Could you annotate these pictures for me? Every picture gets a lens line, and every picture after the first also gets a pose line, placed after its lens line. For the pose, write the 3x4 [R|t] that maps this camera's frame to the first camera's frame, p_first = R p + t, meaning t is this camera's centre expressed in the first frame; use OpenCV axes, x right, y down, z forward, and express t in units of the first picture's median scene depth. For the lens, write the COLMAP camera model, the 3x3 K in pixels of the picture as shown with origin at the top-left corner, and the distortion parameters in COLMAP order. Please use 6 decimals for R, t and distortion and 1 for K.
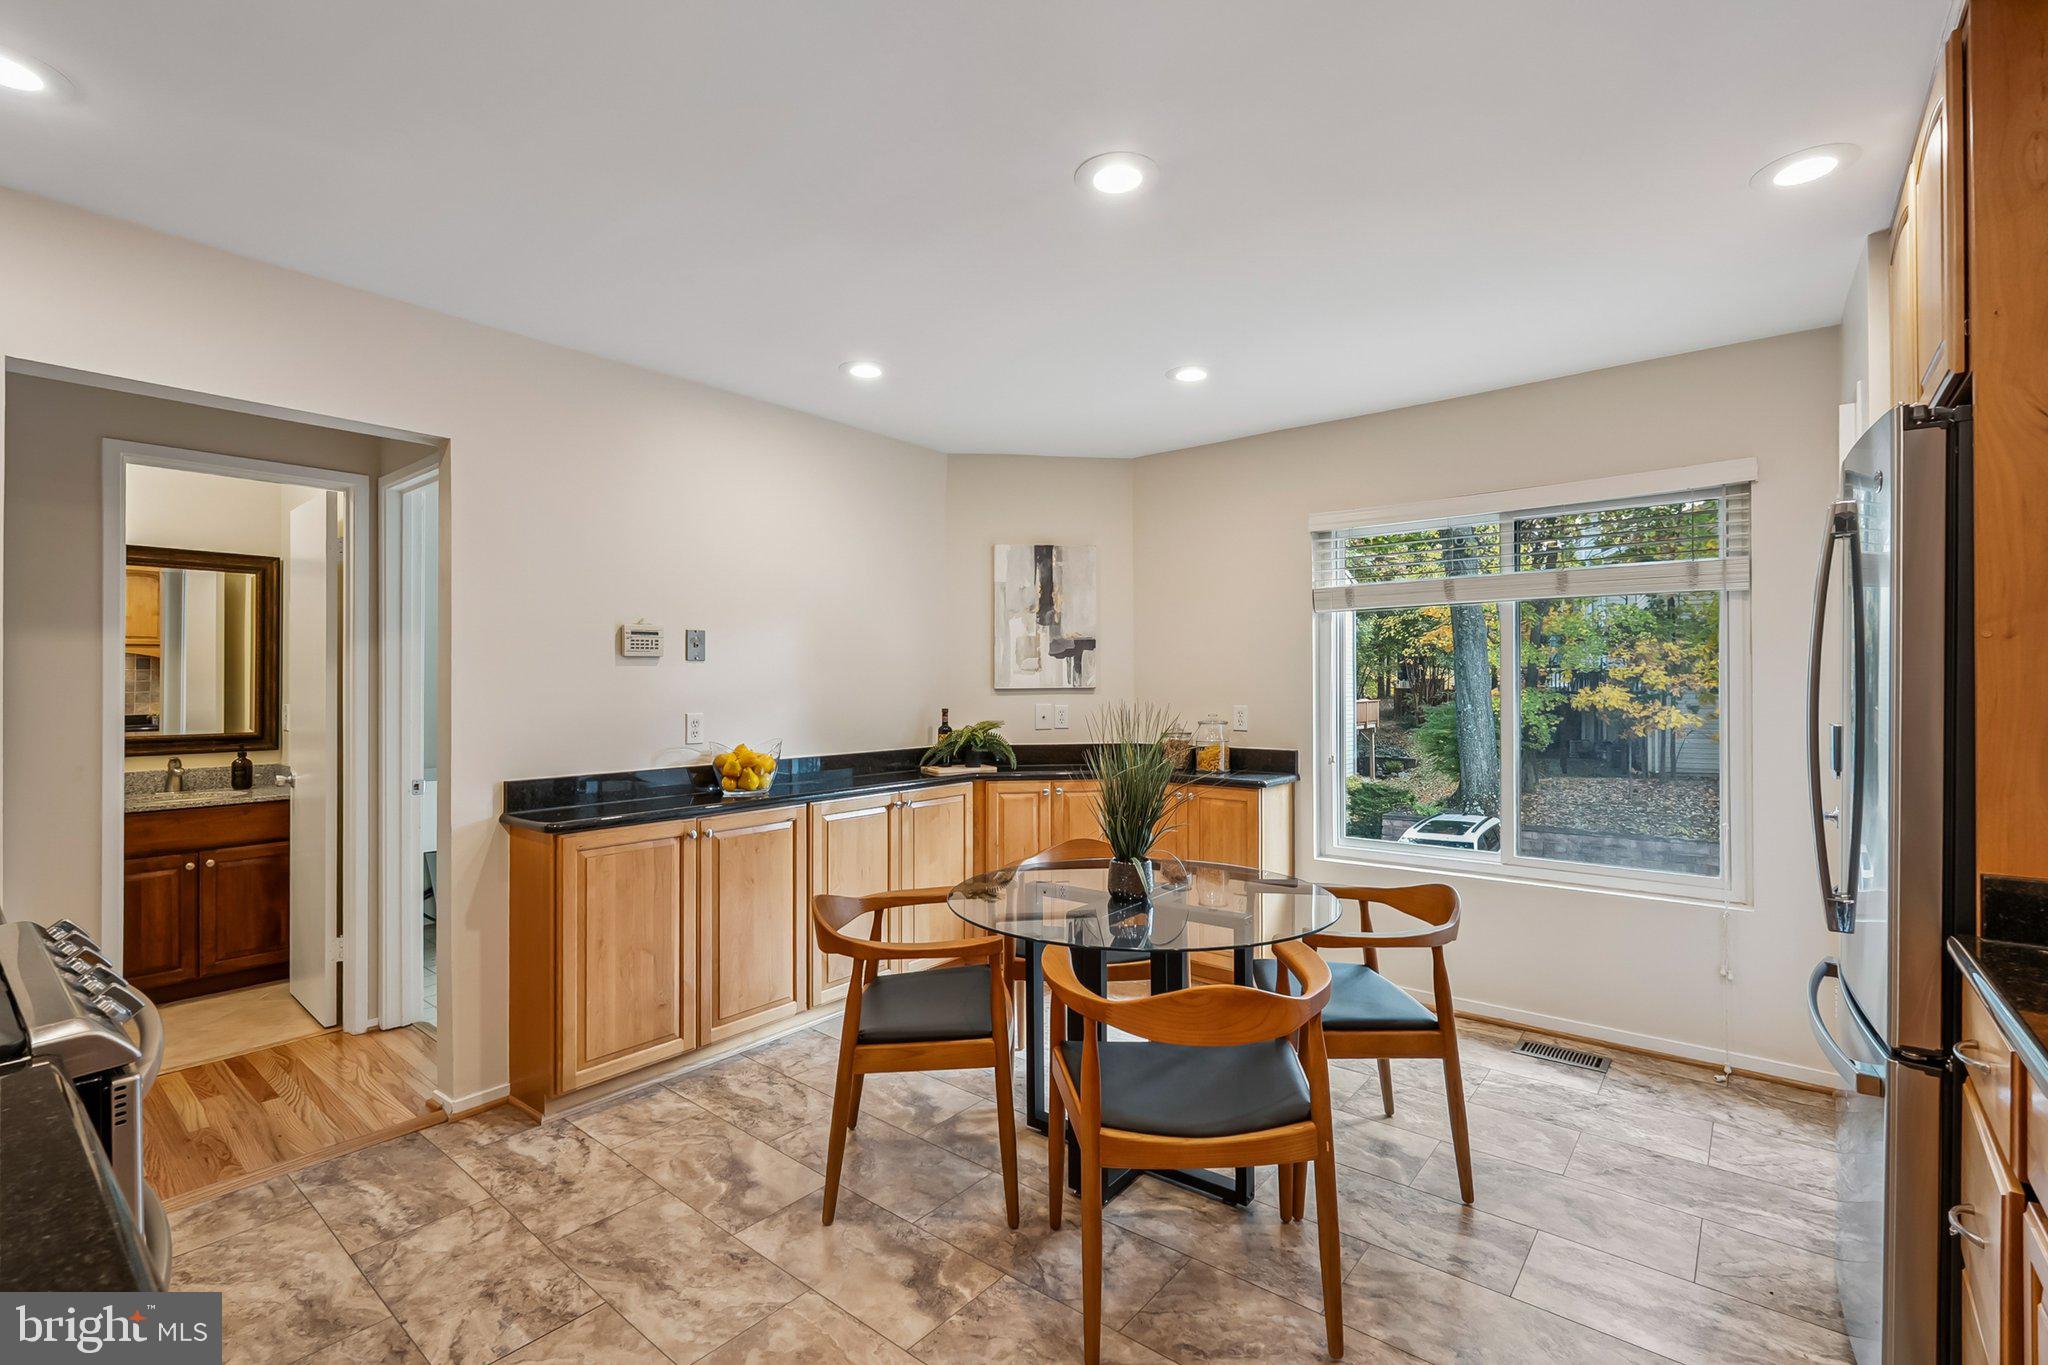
lens RADIAL K [[910.3, 0, 1016.0], [0, 910.3, 689.3], [0, 0, 1]] dist [-0.002139, -0.000092]
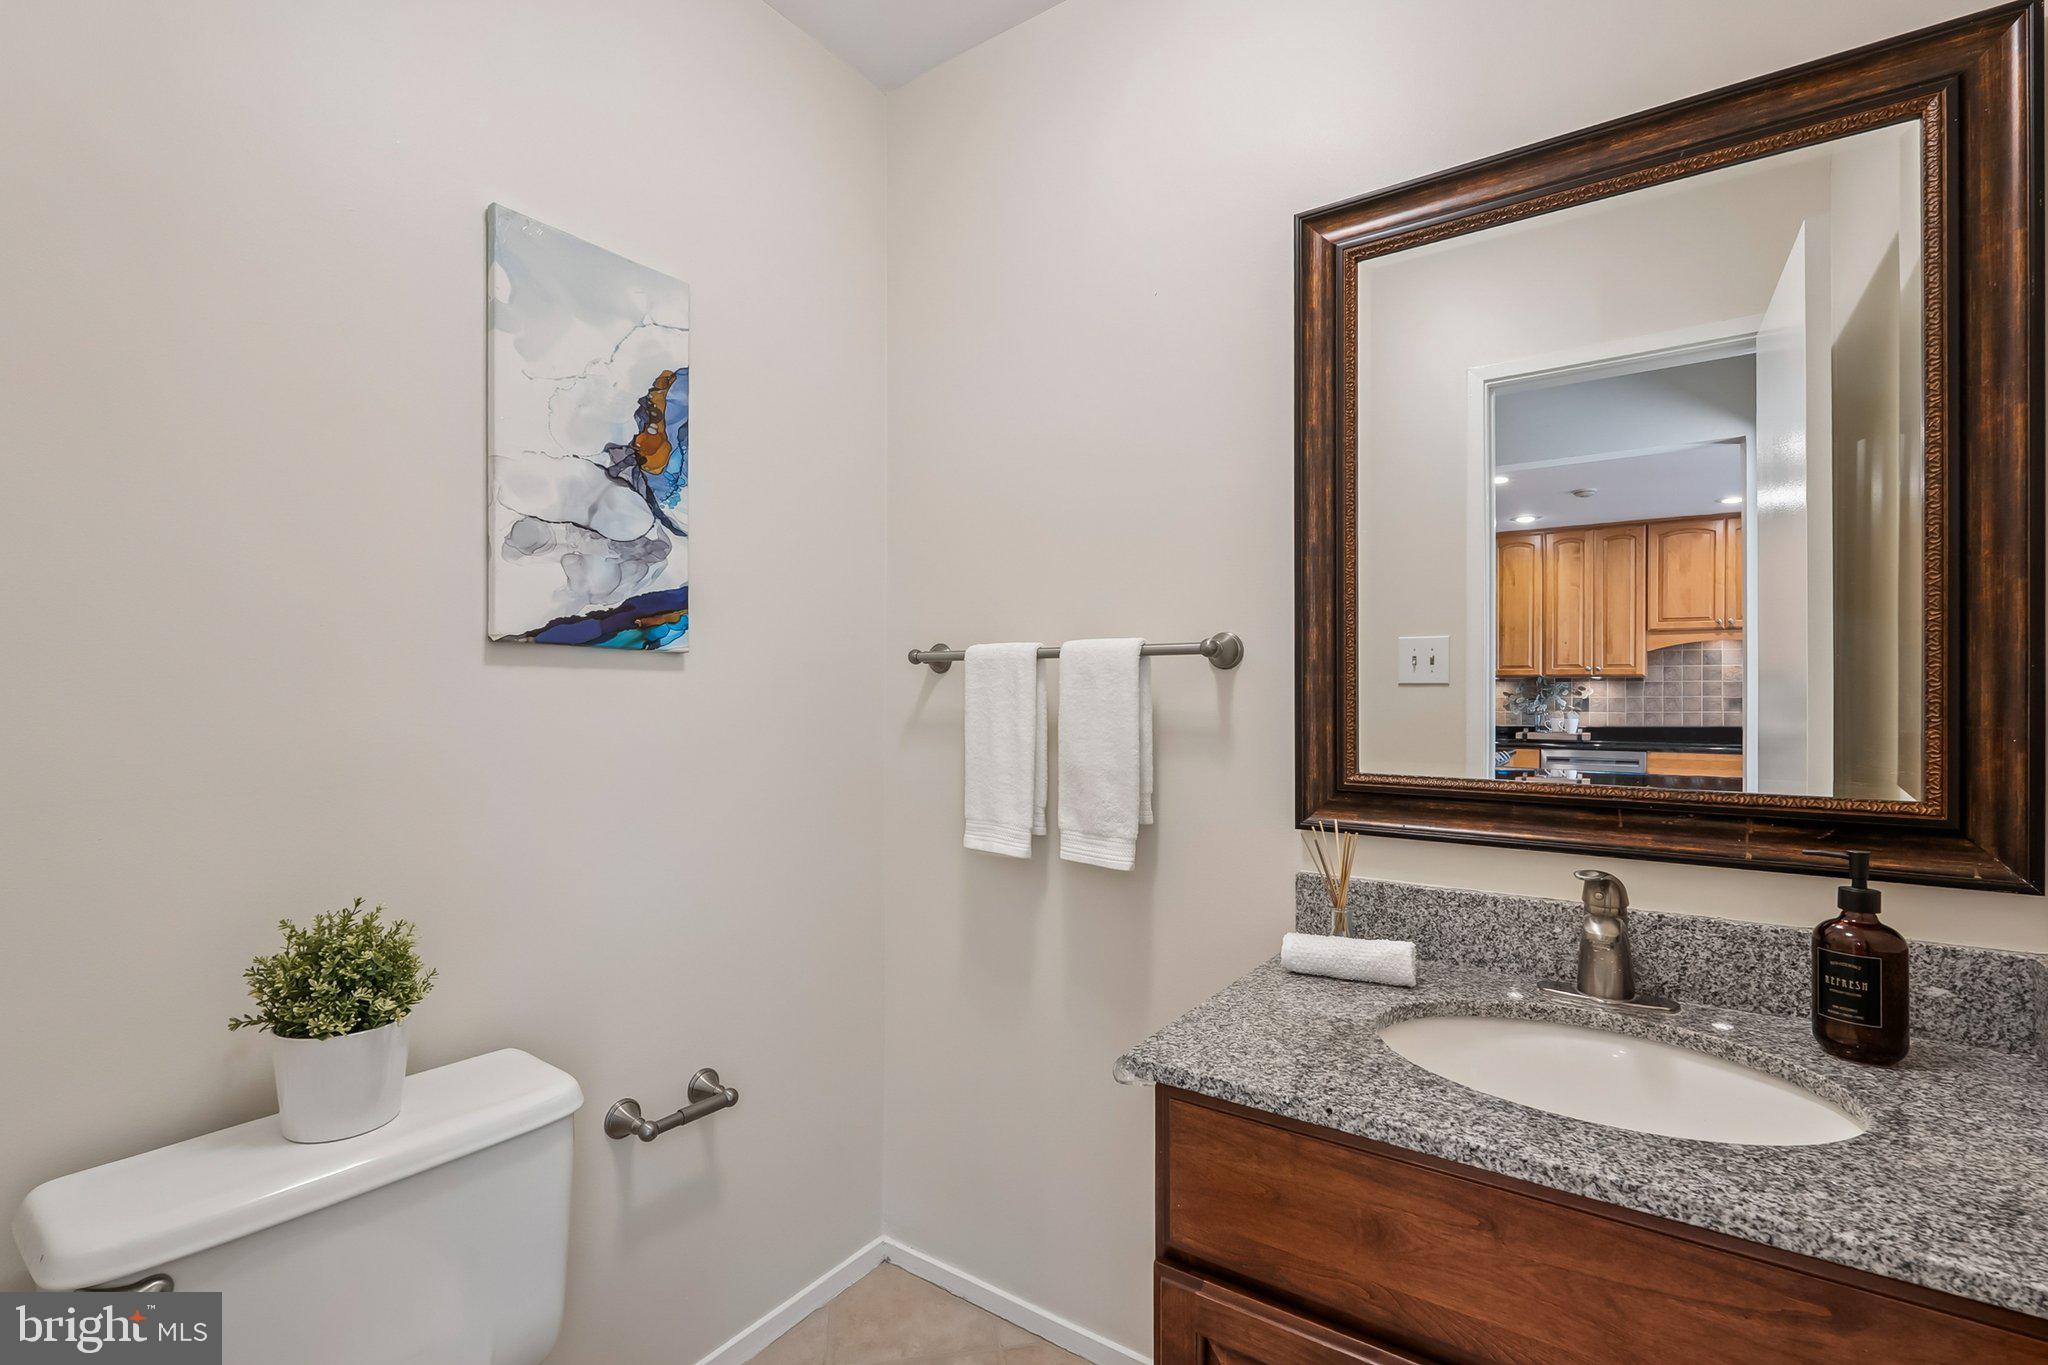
lens RADIAL K [[910.3, 0, 1016.0], [0, 910.3, 689.3], [0, 0, 1]] dist [-0.002139, -0.000092]
pose [[0.074826, -0.030558, -0.996728, -0.663104], [-0.012015, 0.999430, -0.031543, 0.030350], [0.997124, 0.014336, 0.074416, 0.801066]]
